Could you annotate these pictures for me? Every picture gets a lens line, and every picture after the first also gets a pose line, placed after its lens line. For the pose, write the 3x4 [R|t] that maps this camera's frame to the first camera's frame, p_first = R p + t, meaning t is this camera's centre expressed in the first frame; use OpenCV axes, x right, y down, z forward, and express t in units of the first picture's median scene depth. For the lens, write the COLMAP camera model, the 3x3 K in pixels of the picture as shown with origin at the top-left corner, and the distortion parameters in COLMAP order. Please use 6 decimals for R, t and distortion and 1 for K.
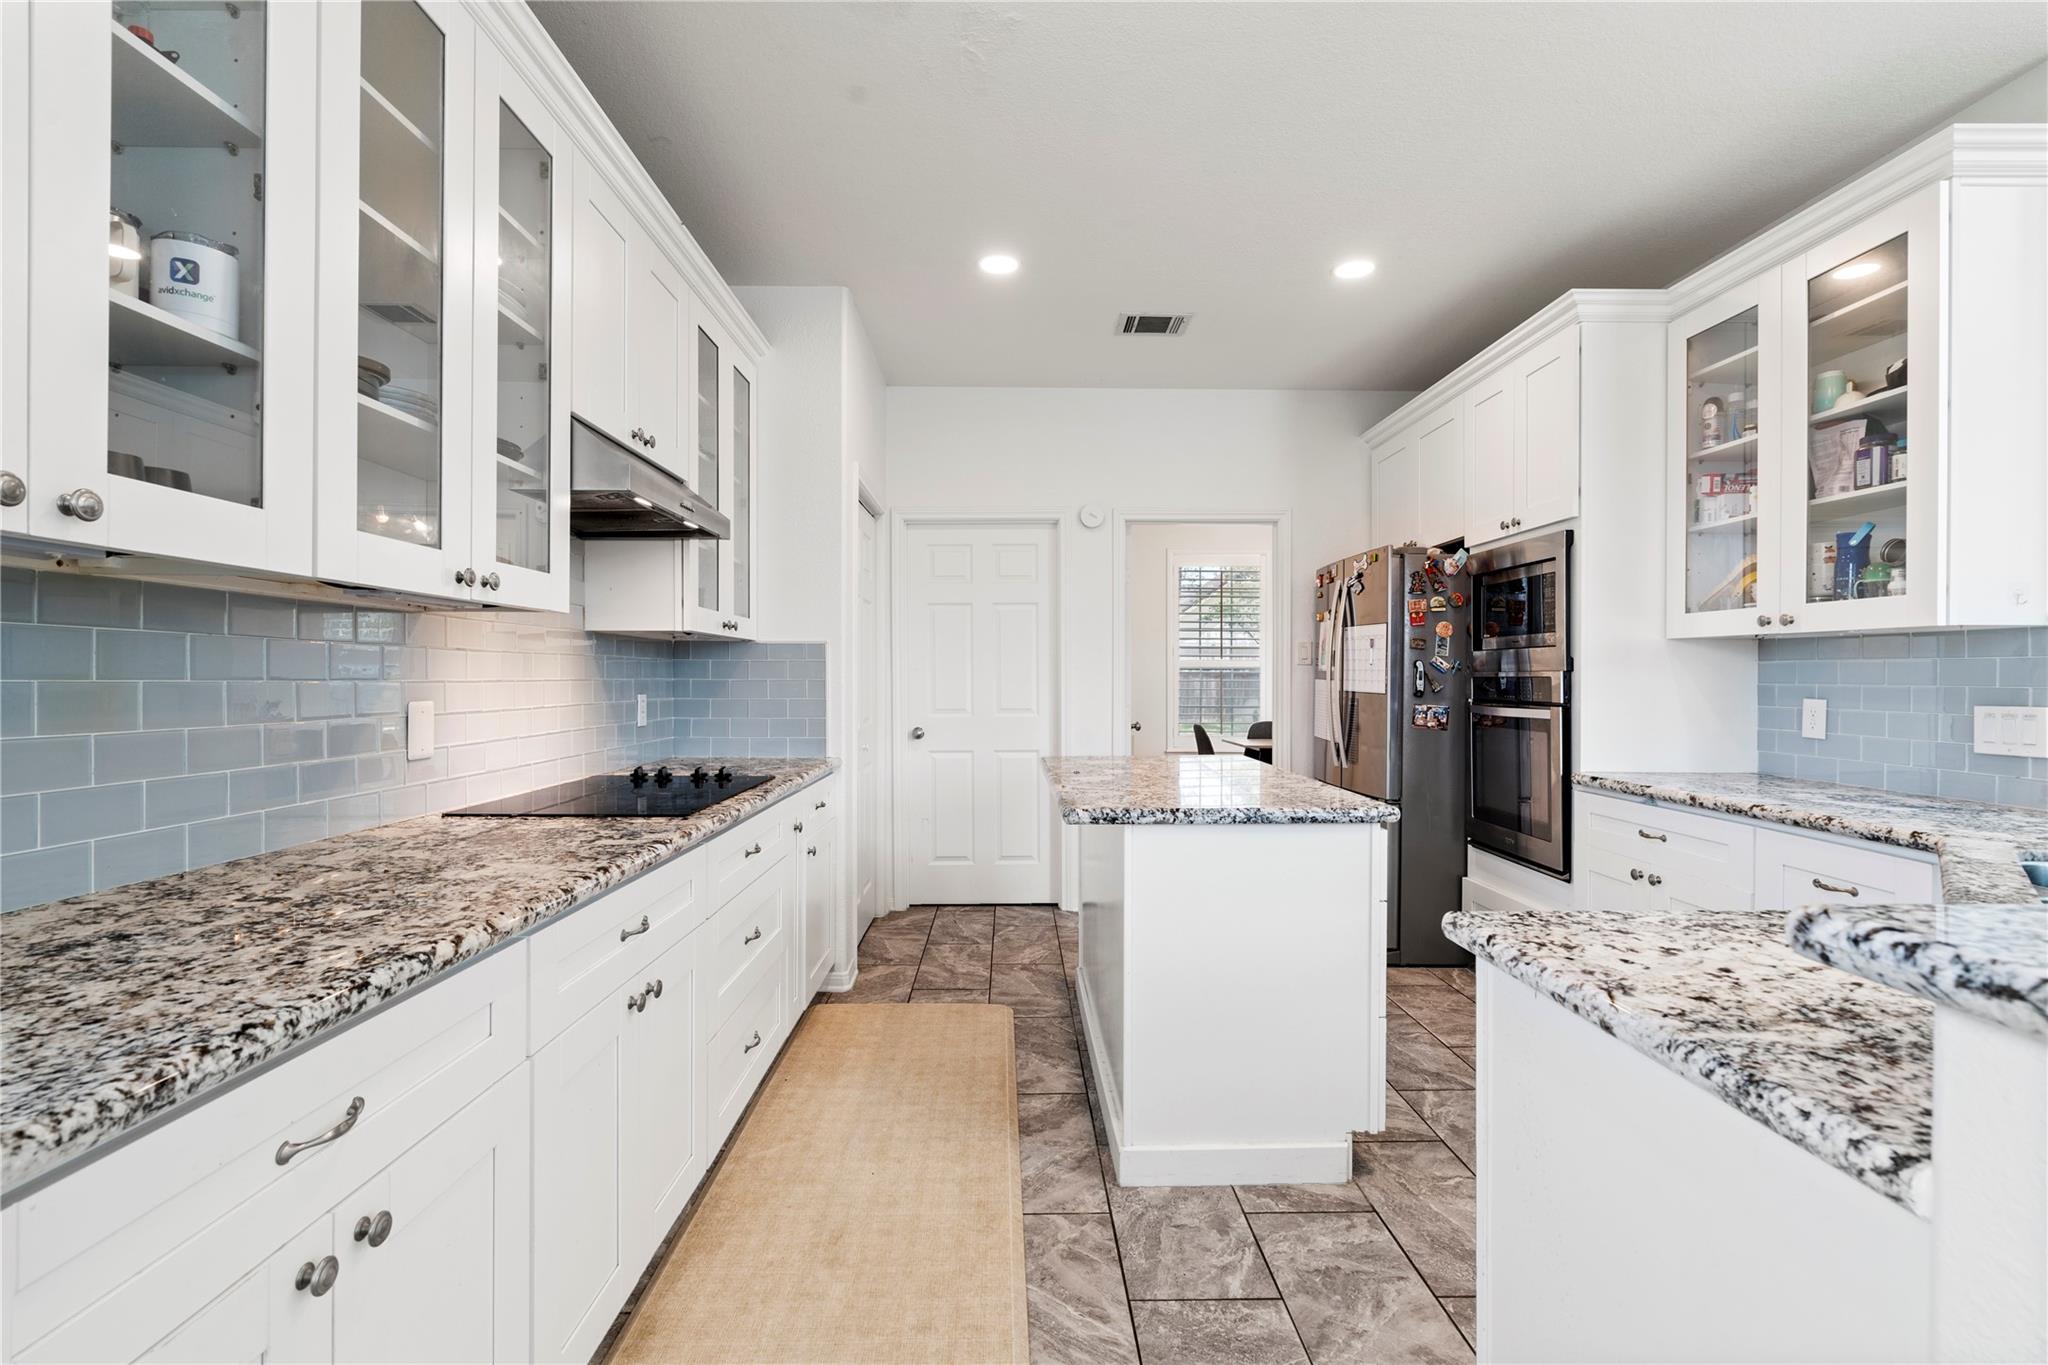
lens RADIAL K [[925.1, 0, 1015.2], [0, 925.1, 678.2], [0, 0, 1]] dist [0.004643, 0.000322]
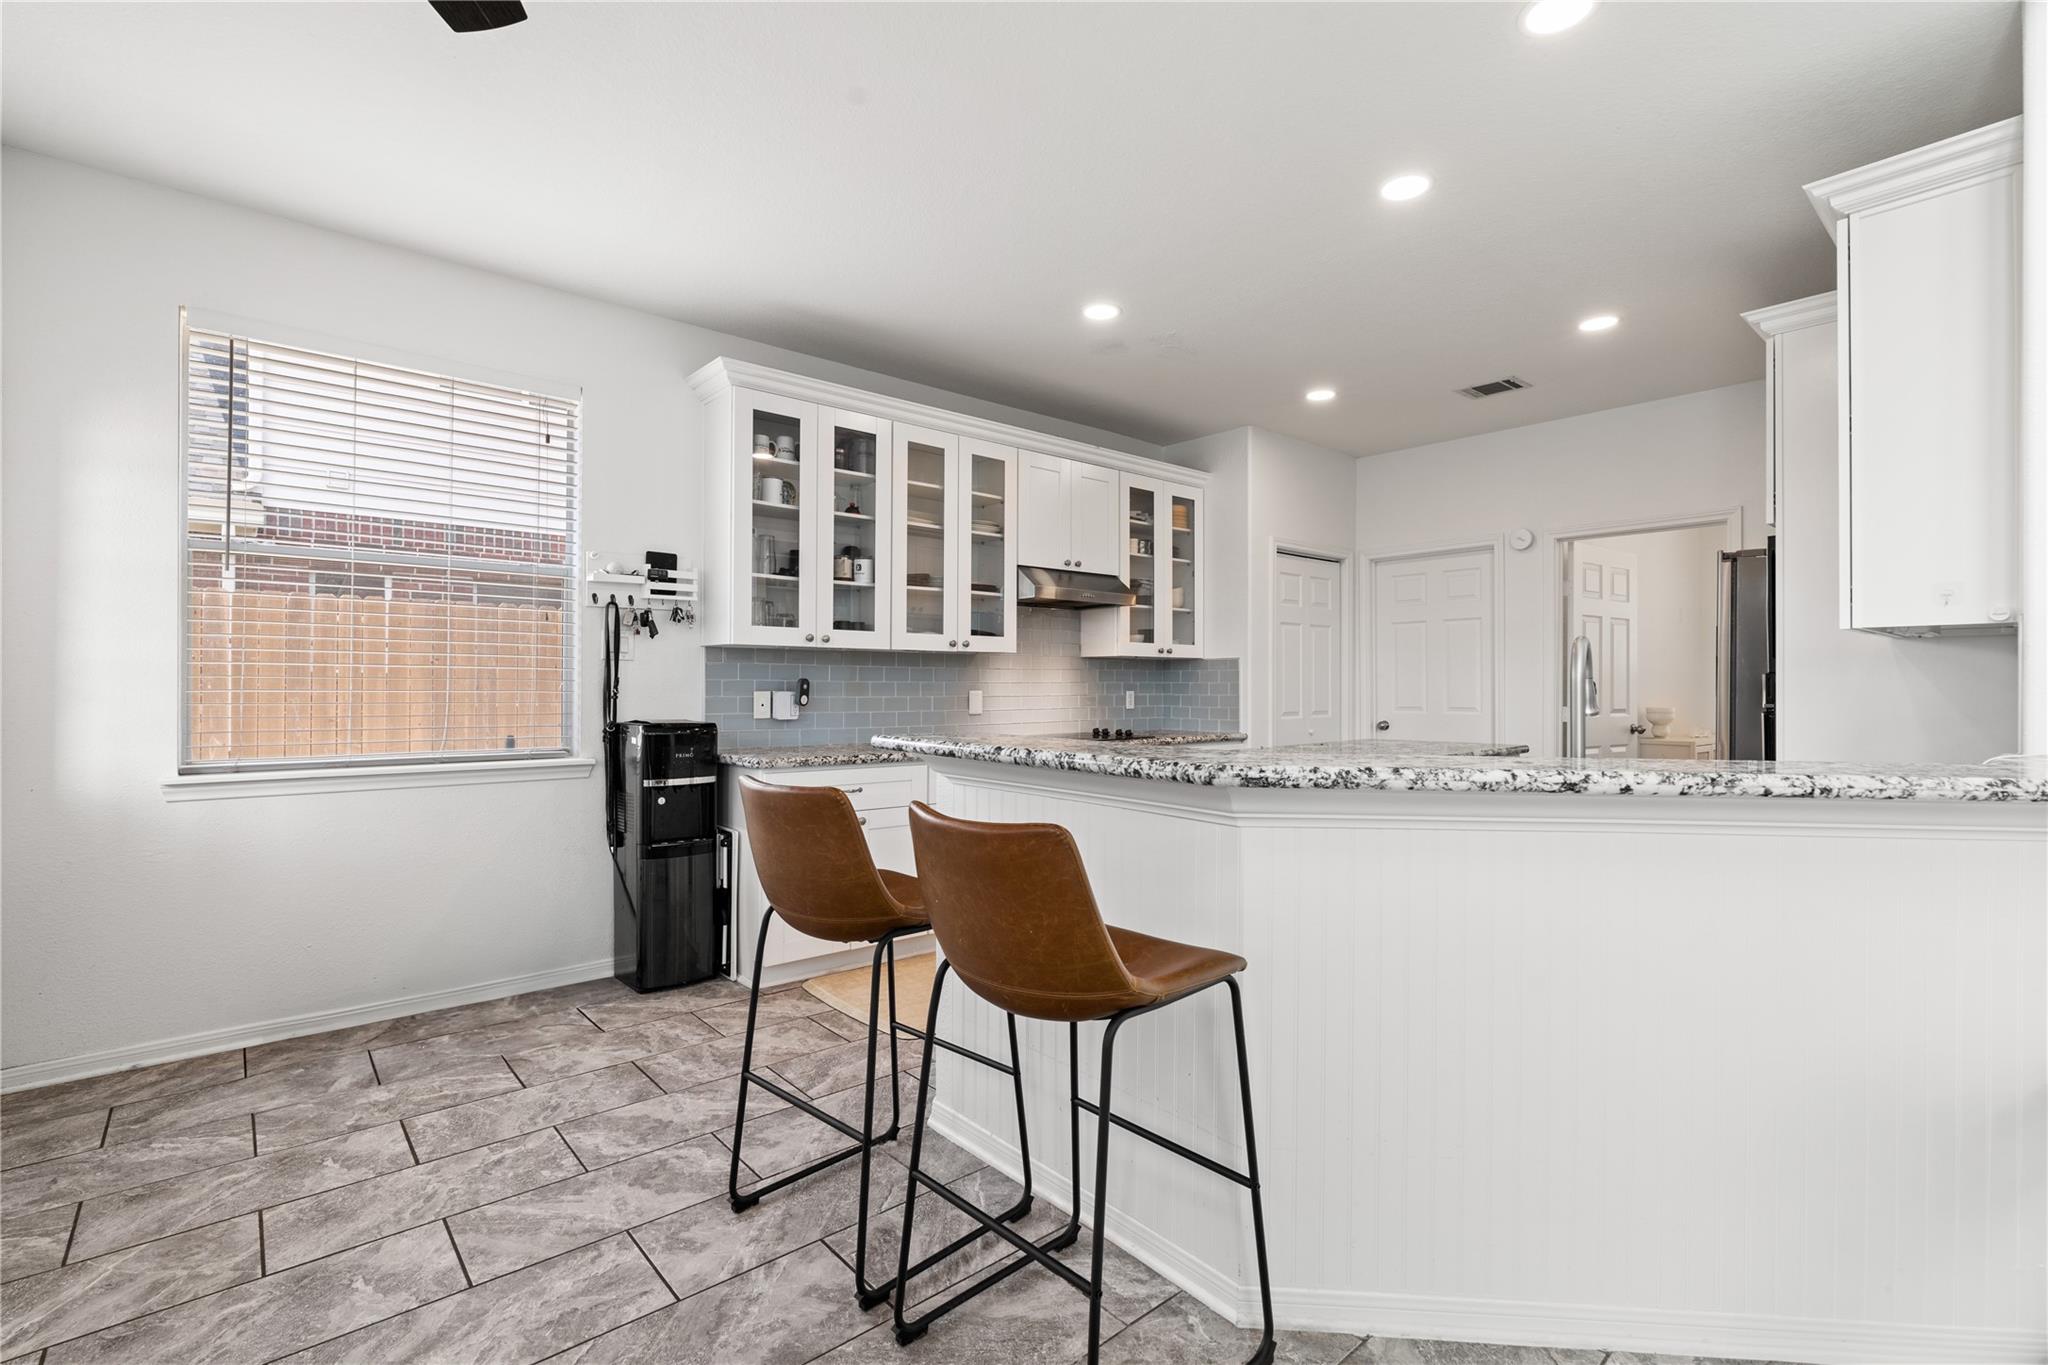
lens RADIAL K [[925.1, 0, 1033.5], [0, 925.1, 683.9], [0, 0, 1]] dist [0.004643, 0.000322]
pose [[0.653665, -0.005626, -0.756763, 1.933841], [0.001553, 0.999980, -0.006093, 0.032466], [0.756782, 0.002807, 0.653661, -0.711533]]
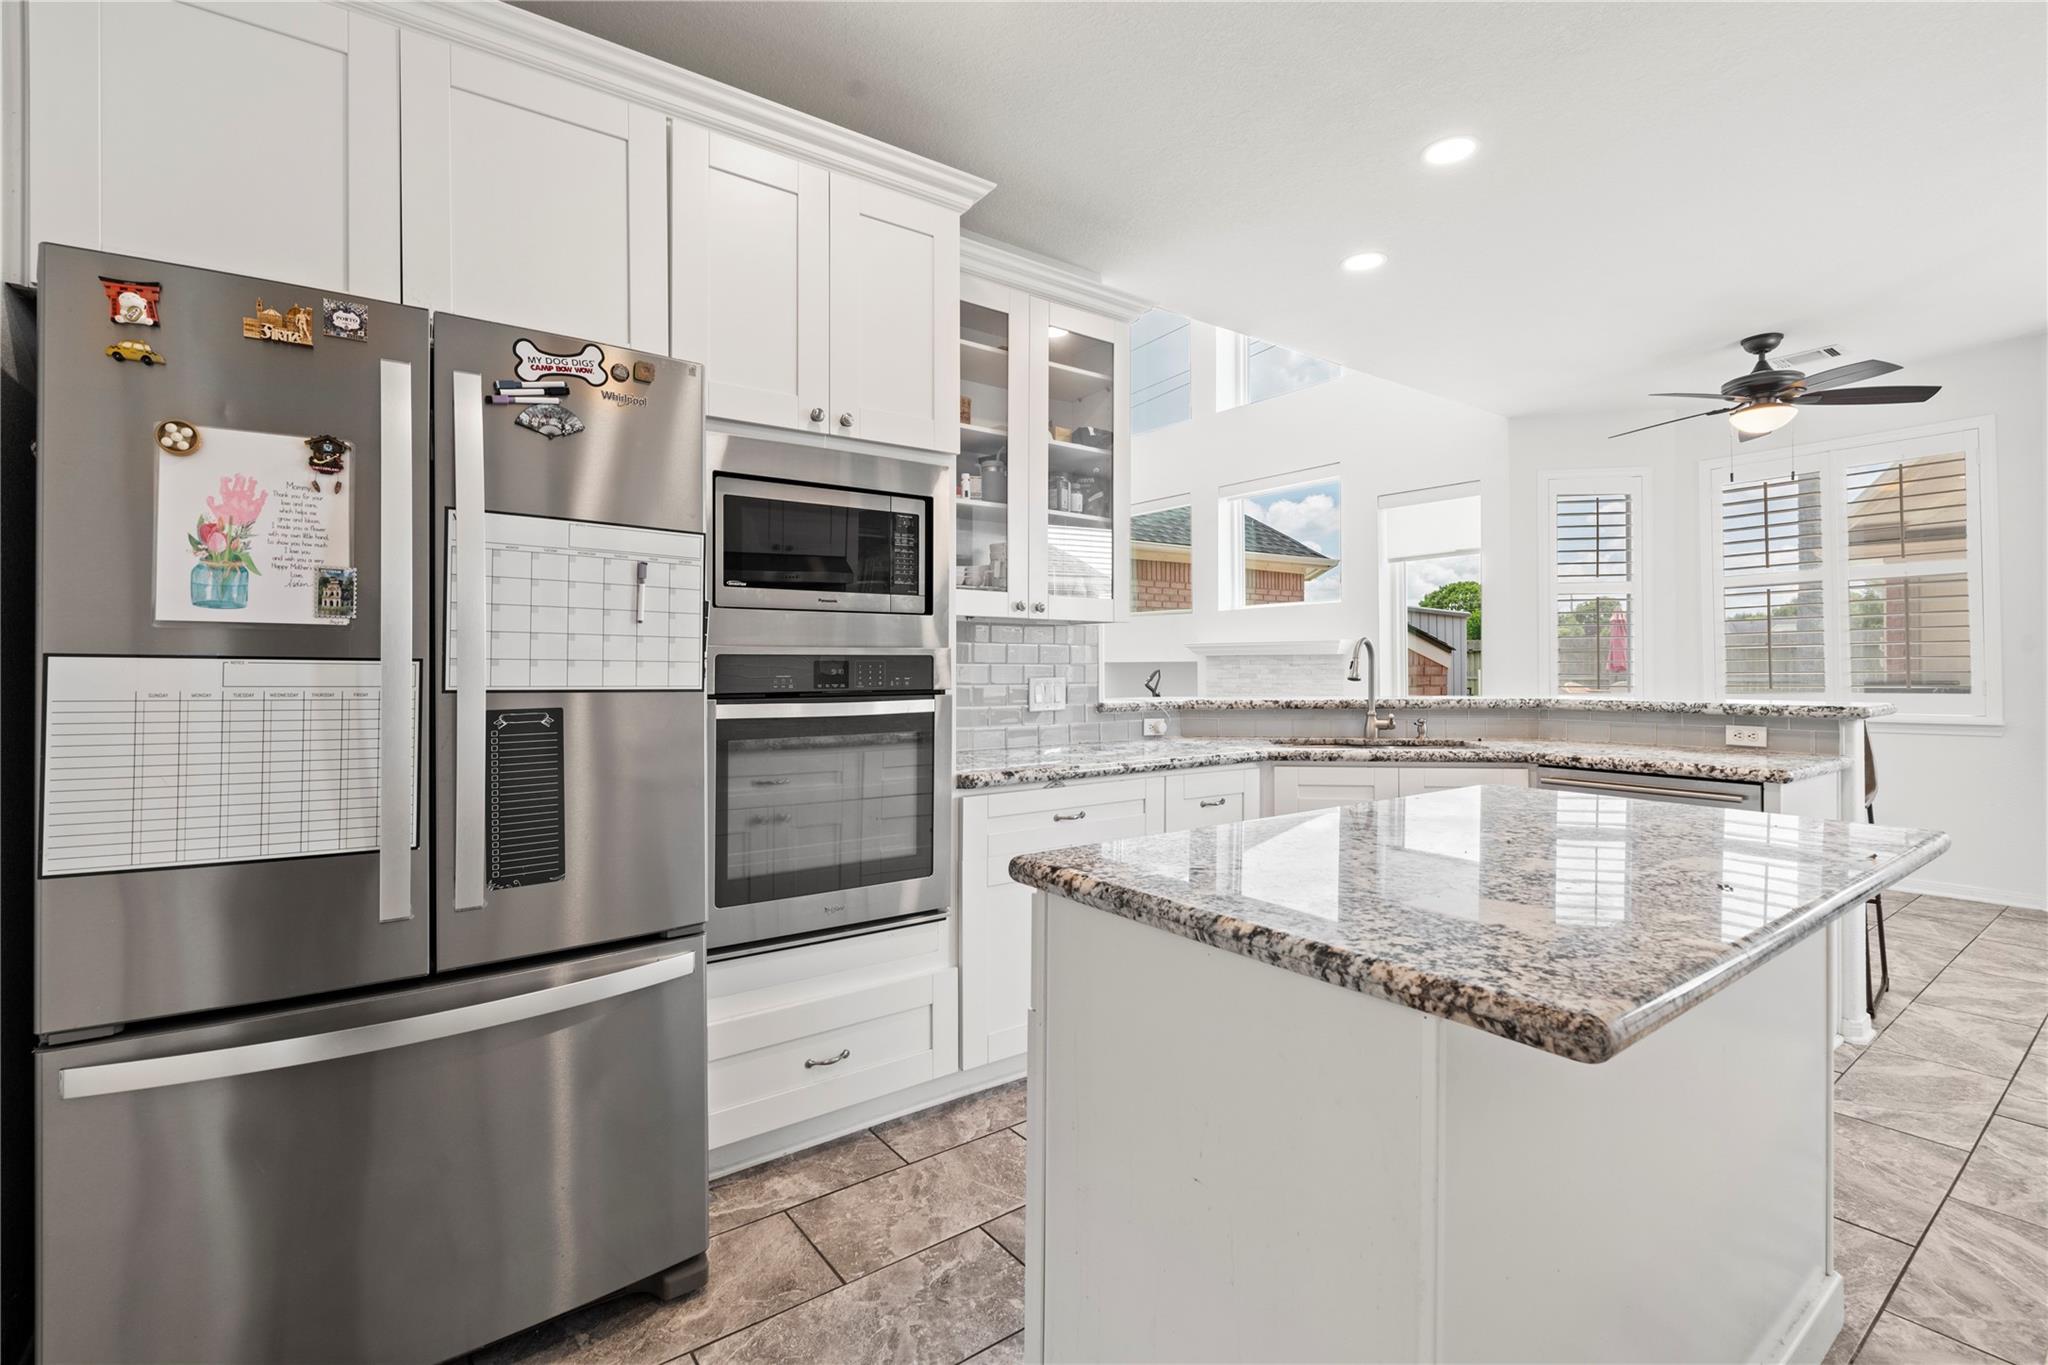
lens RADIAL K [[925.1, 0, 1025.5], [0, 925.1, 664.8], [0, 0, 1]] dist [0.004643, 0.000322]
pose [[-0.592395, -0.008019, 0.805608, -0.067303], [-0.004283, 0.999968, 0.006804, 0.000407], [-0.805637, 0.000580, -0.592410, 1.296918]]
